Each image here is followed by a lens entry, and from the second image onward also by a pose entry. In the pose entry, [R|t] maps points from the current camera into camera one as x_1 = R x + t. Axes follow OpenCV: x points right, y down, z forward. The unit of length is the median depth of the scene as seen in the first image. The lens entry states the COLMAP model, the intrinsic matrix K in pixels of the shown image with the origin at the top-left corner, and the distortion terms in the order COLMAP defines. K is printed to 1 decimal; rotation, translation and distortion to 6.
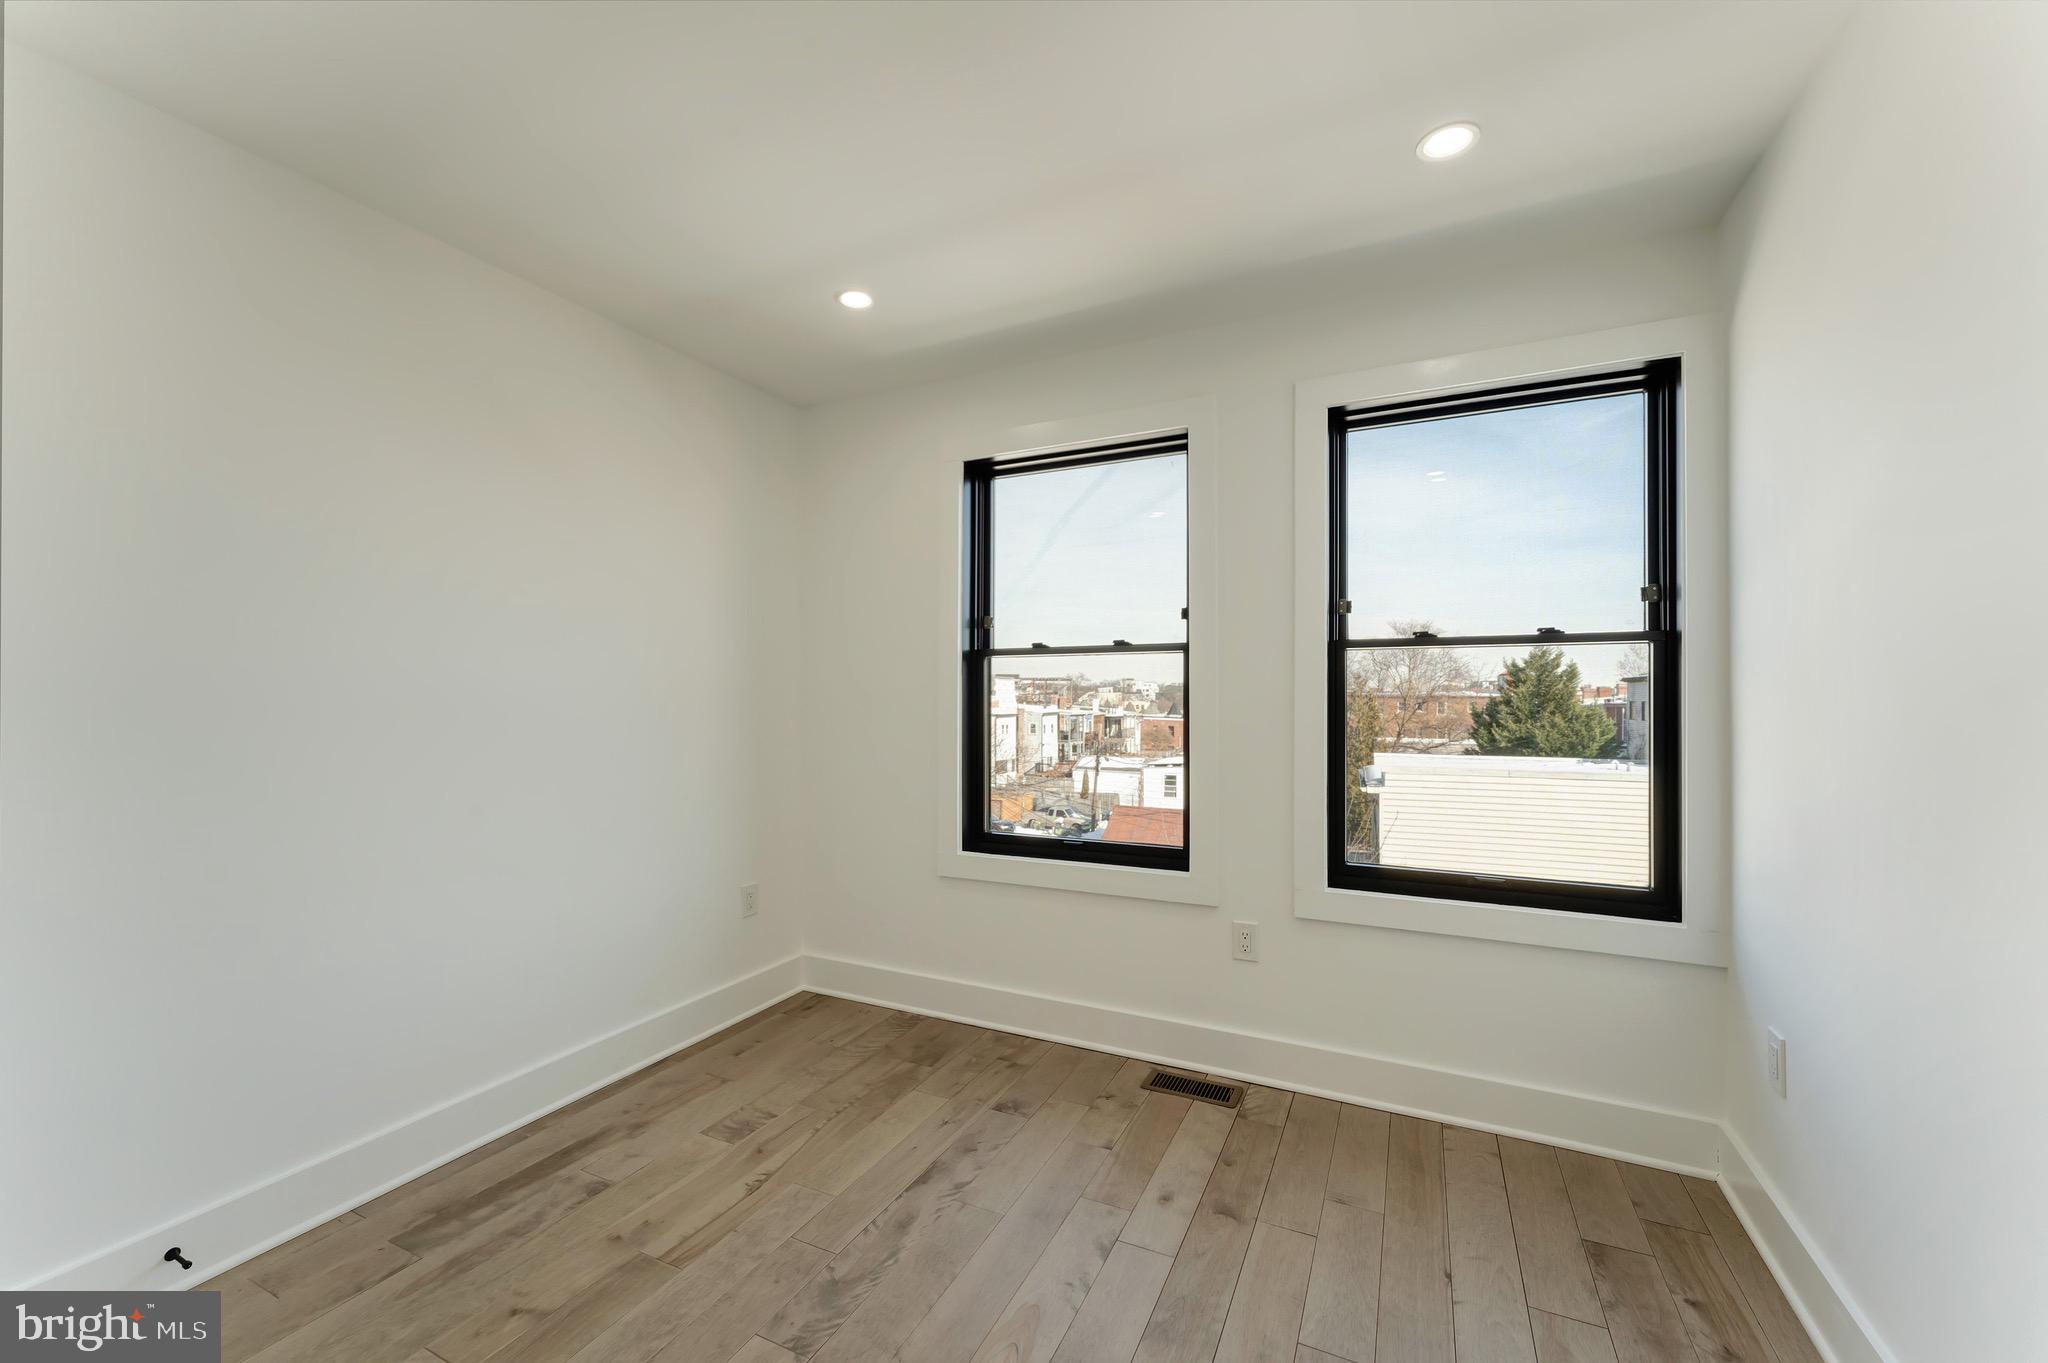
lens RADIAL K [[829.8, 0, 1012.0], [0, 829.8, 690.1], [0, 0, 1]] dist [0.003776, 0.000379]
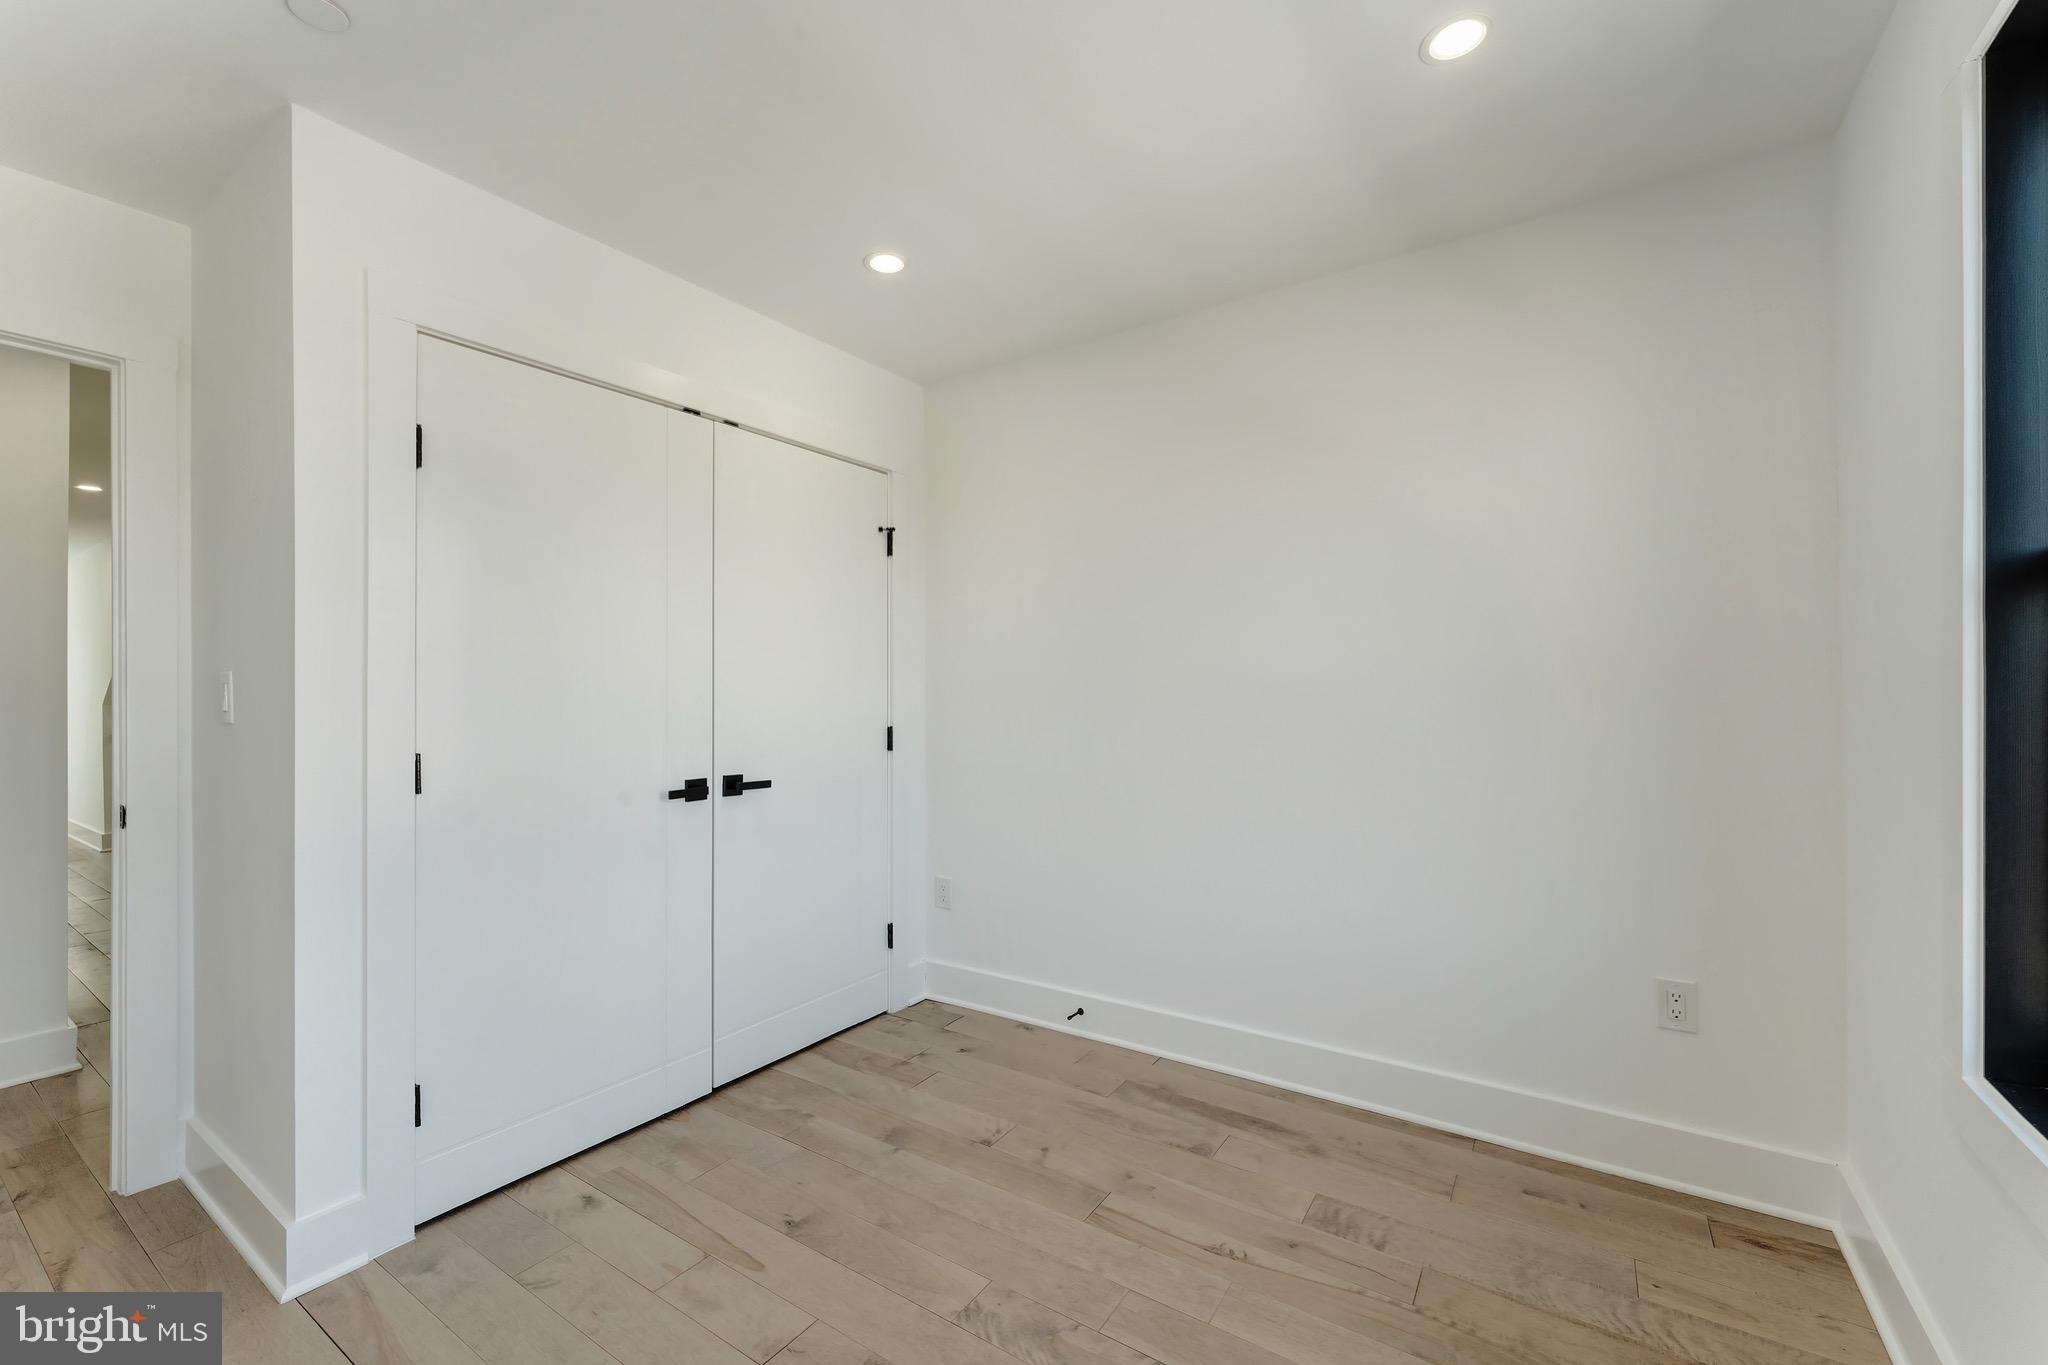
lens RADIAL K [[829.8, 0, 1012.0], [0, 829.8, 691.1], [0, 0, 1]] dist [0.003776, 0.000379]
pose [[-0.140240, 0.007222, -0.990091, 0.543922], [0.017146, 0.999841, 0.004865, 0.005444], [0.989969, -0.016294, -0.140341, 0.866849]]
